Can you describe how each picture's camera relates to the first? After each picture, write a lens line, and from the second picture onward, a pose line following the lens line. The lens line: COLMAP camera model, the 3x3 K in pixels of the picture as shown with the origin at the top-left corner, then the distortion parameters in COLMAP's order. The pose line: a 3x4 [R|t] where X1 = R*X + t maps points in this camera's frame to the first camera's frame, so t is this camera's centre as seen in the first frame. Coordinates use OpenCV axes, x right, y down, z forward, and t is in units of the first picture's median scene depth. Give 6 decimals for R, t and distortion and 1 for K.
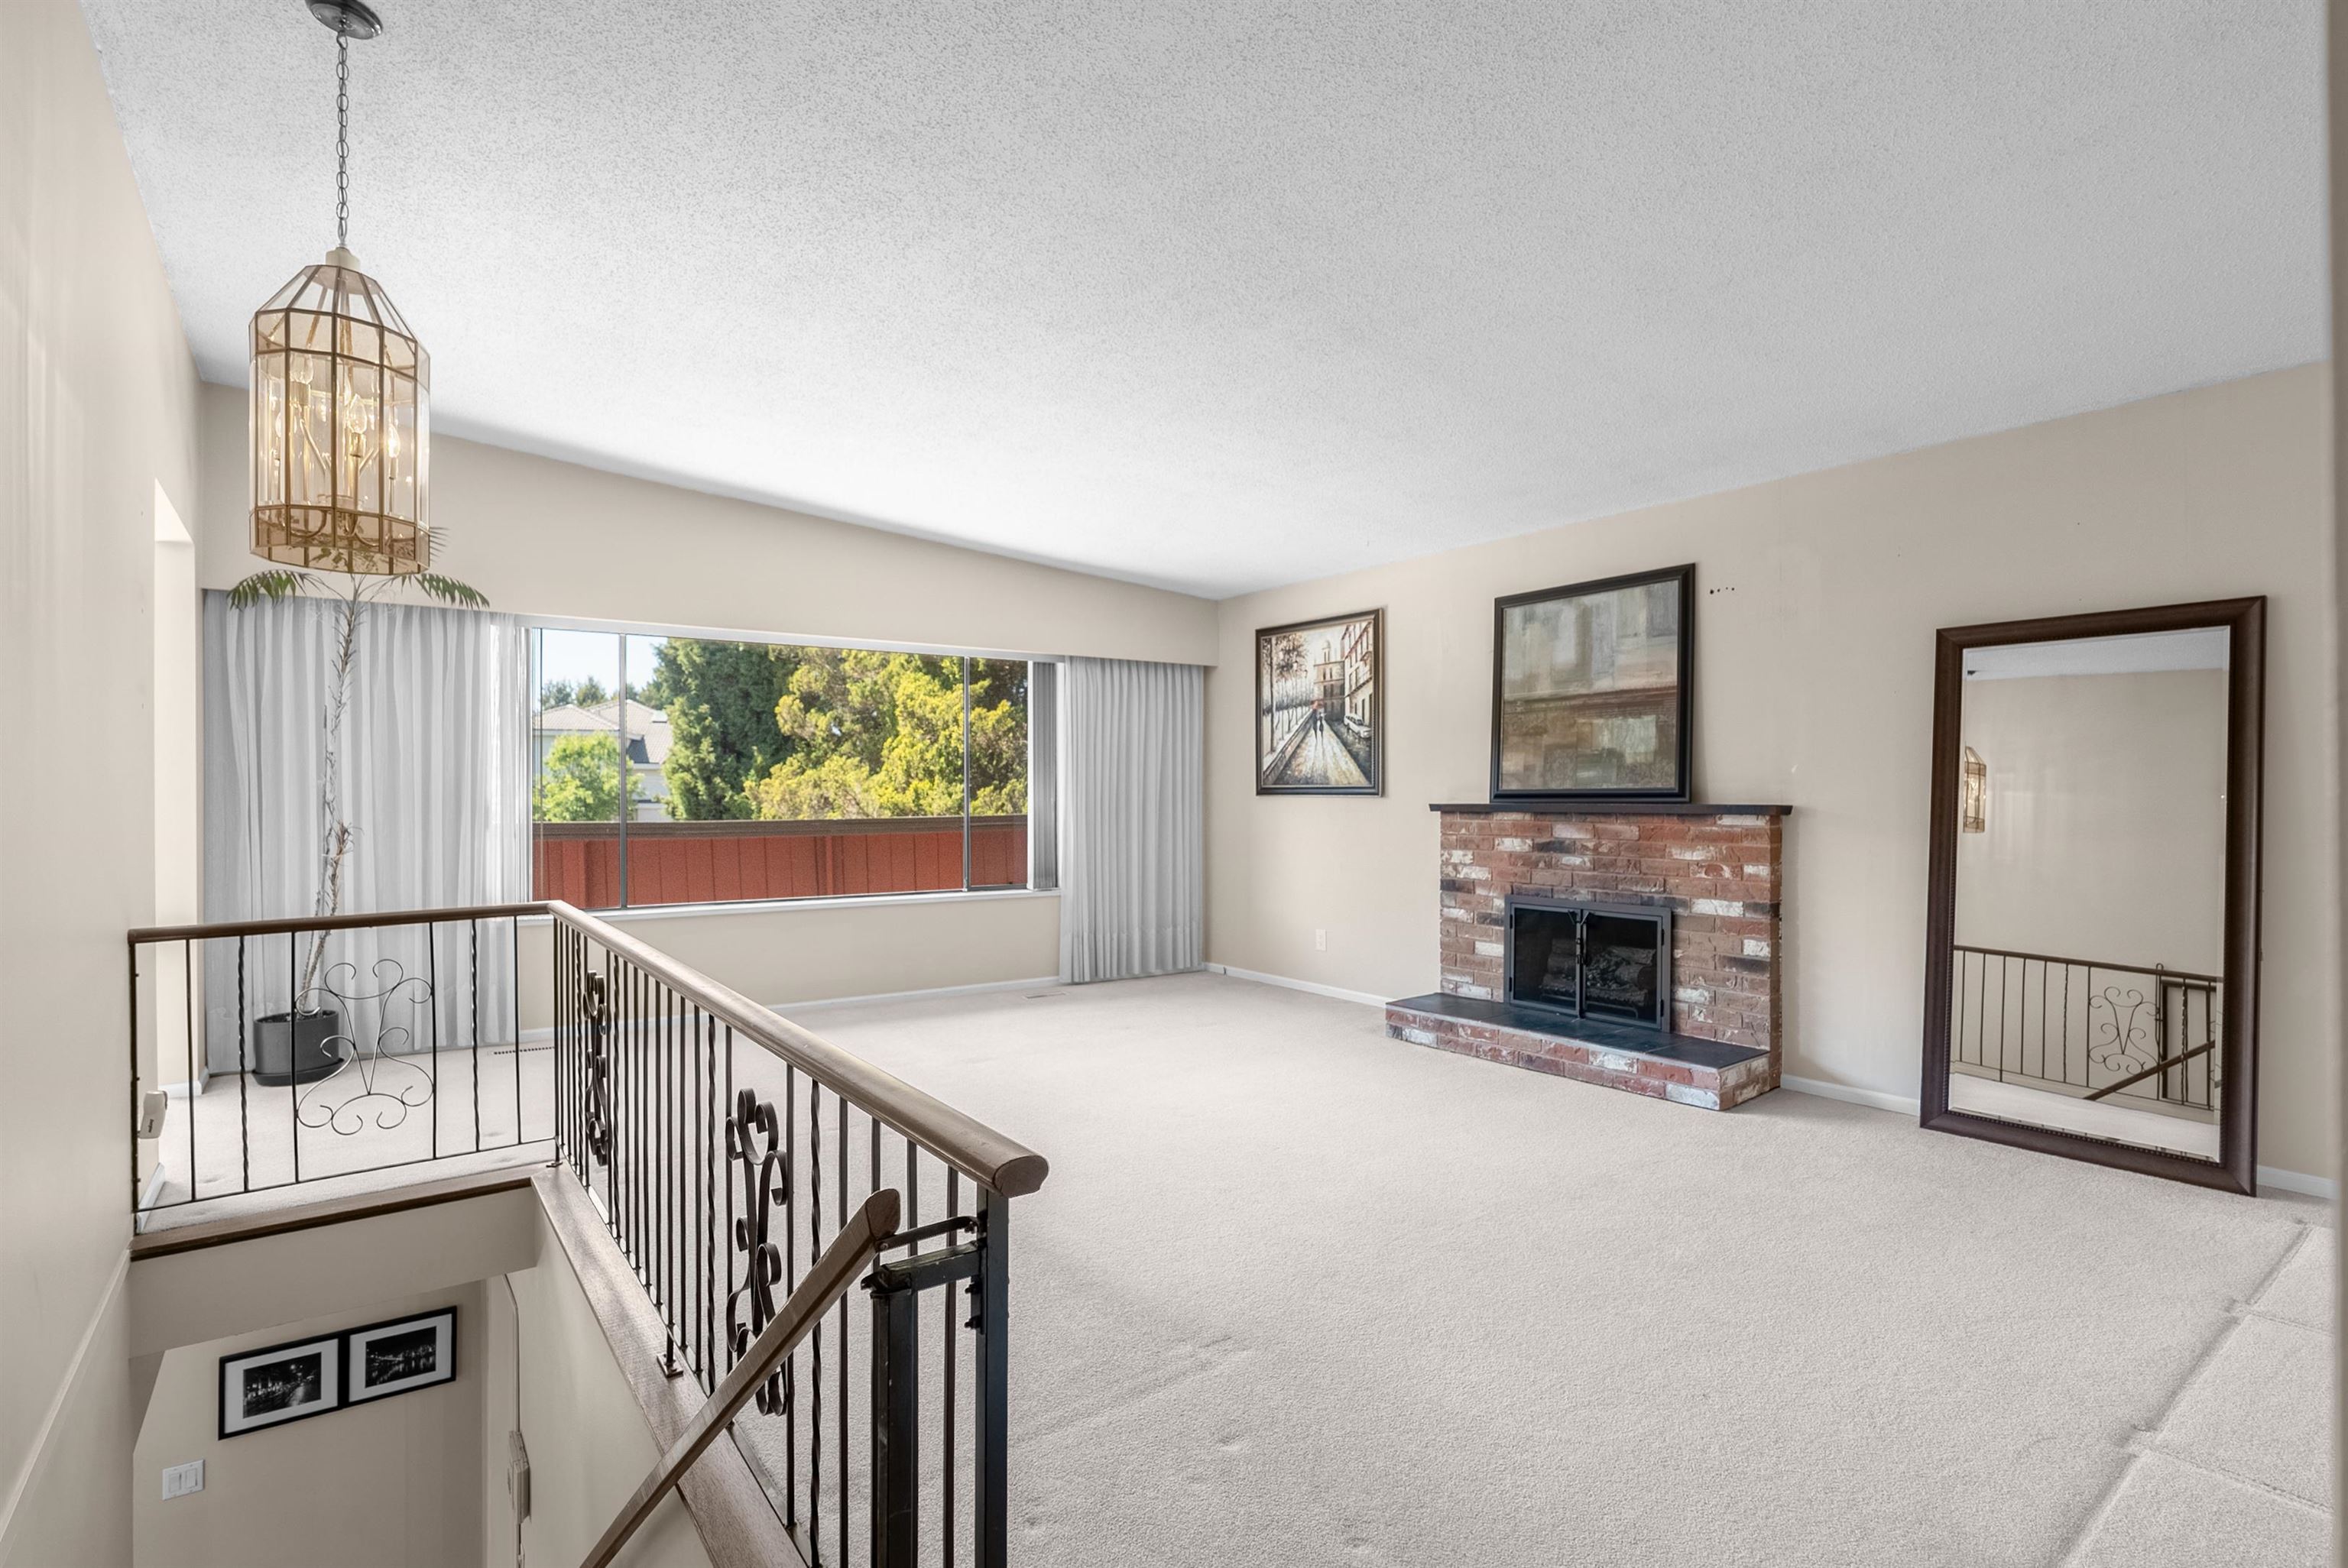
lens RADIAL K [[1098.8, 0, 1176.3], [0, 1098.8, 792.4], [0, 0, 1]] dist [0.001488, 0.000558]
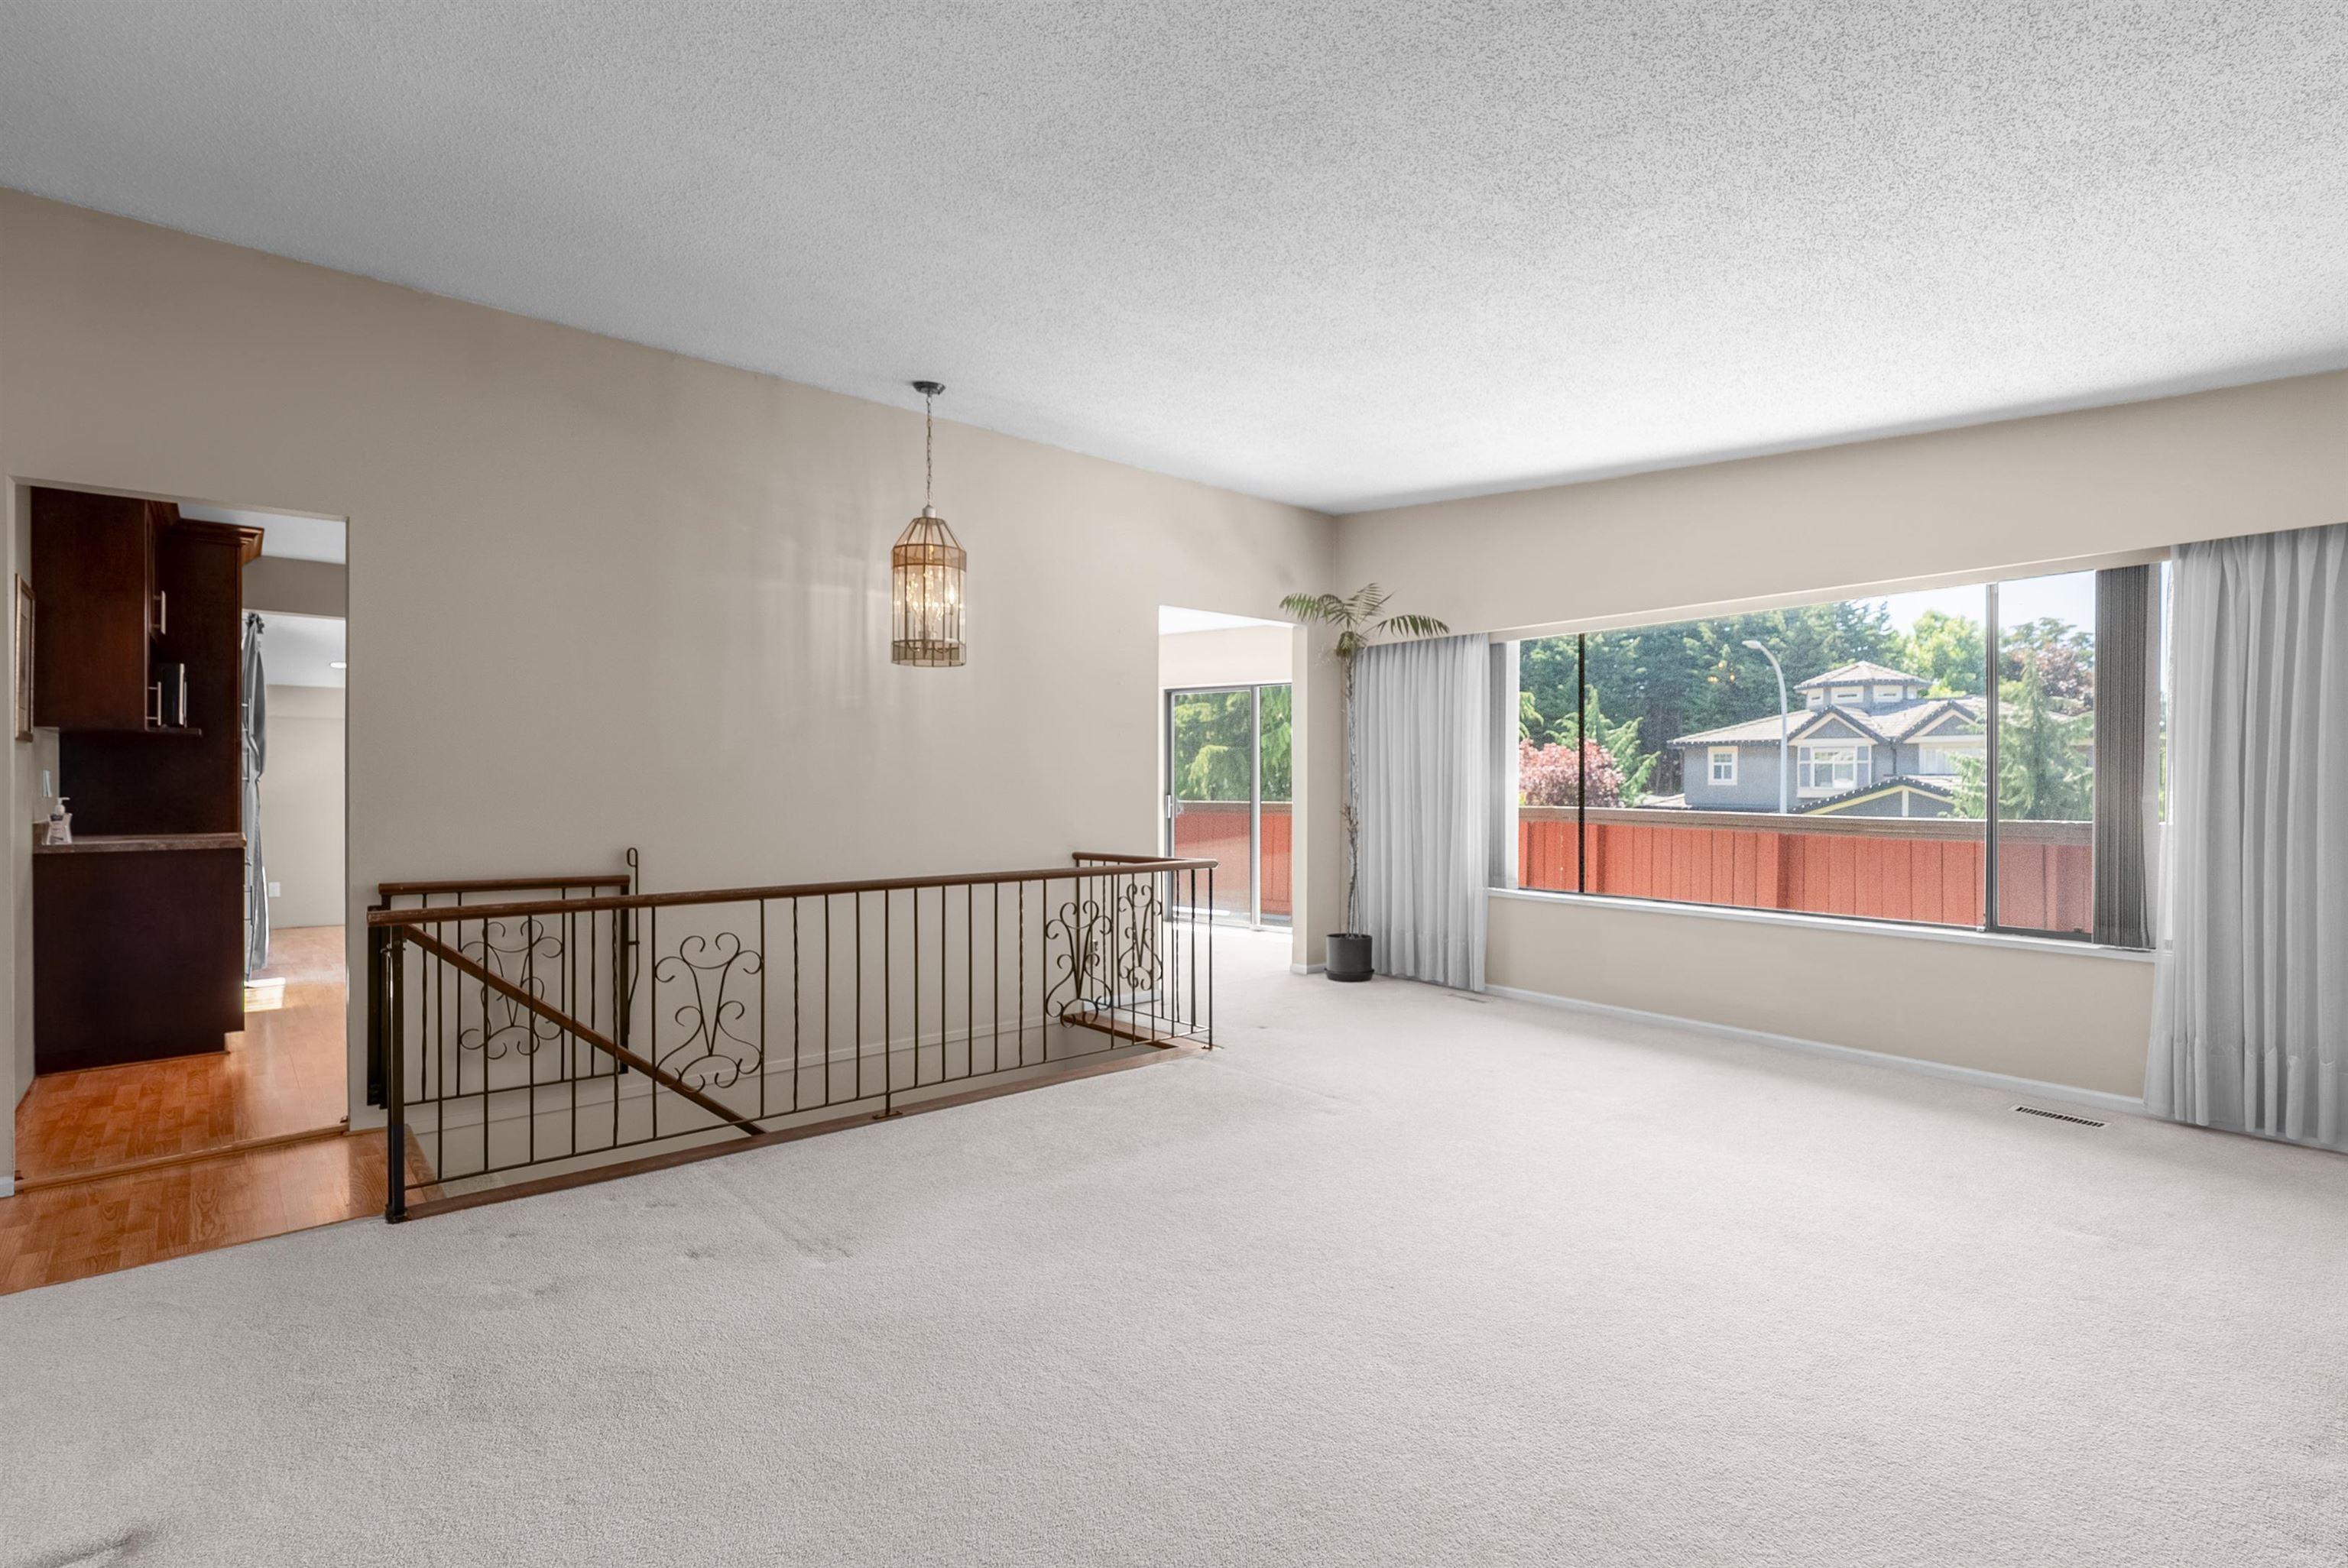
lens RADIAL K [[1098.8, 0, 1169.1], [0, 1098.8, 782.2], [0, 0, 1]] dist [0.001488, 0.000558]
pose [[0.083280, 0.001159, -0.996526, 0.715330], [-0.005870, 0.999983, 0.000672, 0.002668], [0.996509, 0.005794, 0.083285, 0.716251]]
